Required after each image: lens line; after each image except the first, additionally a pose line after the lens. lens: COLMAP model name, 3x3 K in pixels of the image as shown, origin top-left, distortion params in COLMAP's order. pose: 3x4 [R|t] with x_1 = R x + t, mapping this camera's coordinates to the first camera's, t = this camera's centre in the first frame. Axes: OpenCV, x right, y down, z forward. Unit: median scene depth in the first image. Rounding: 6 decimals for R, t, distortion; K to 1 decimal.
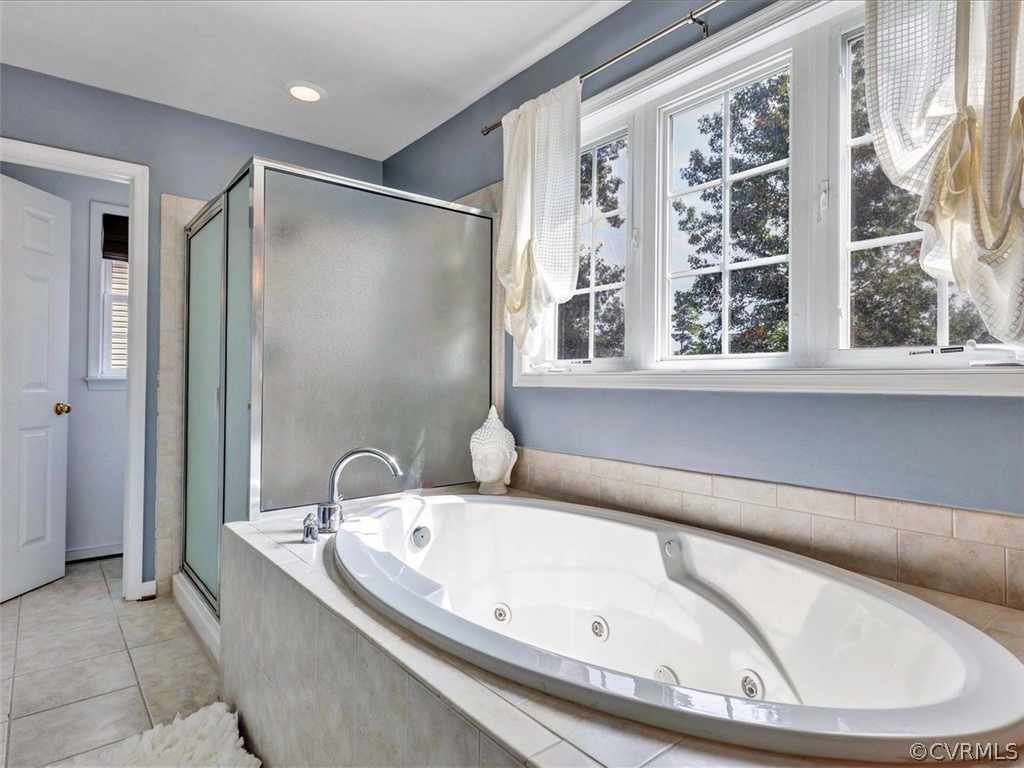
lens RADIAL K [[579.3, 0, 516.4], [0, 579.3, 382.0], [0, 0, 1]] dist [0.022617, 0.000154]
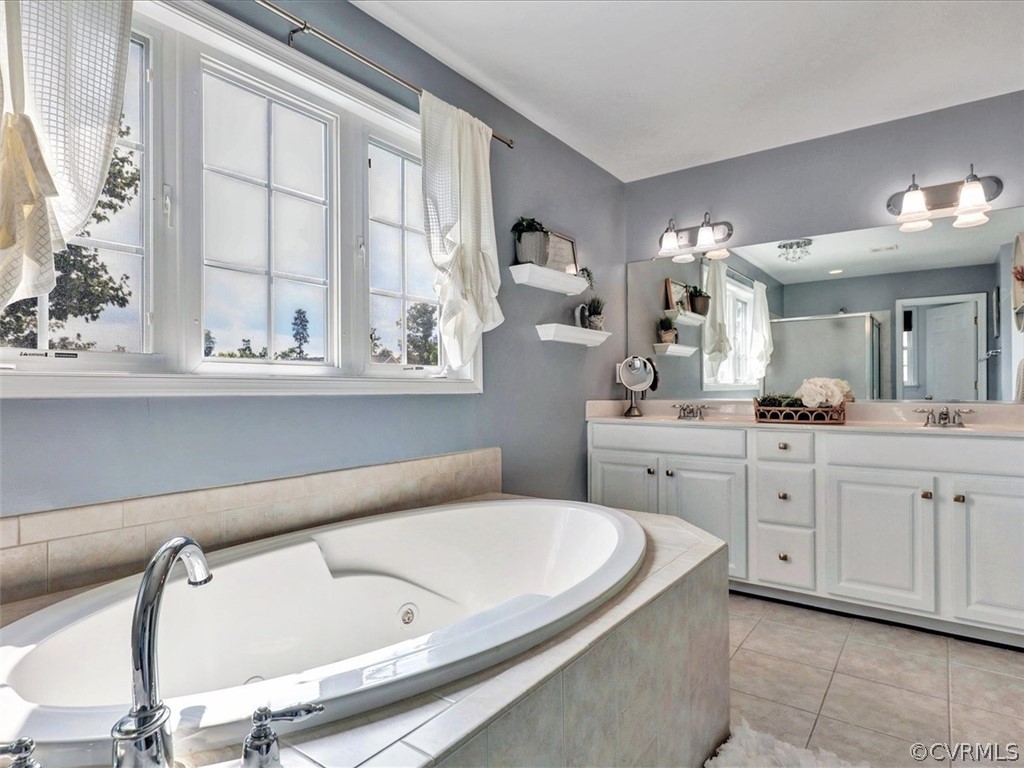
lens RADIAL K [[579.3, 0, 516.2], [0, 579.3, 383.5], [0, 0, 1]] dist [0.022617, 0.000154]
pose [[-0.246691, -0.000465, 0.969094, -0.976671], [0.002972, 0.999995, 0.001237, -0.007676], [-0.969090, 0.003185, -0.246689, 1.128705]]
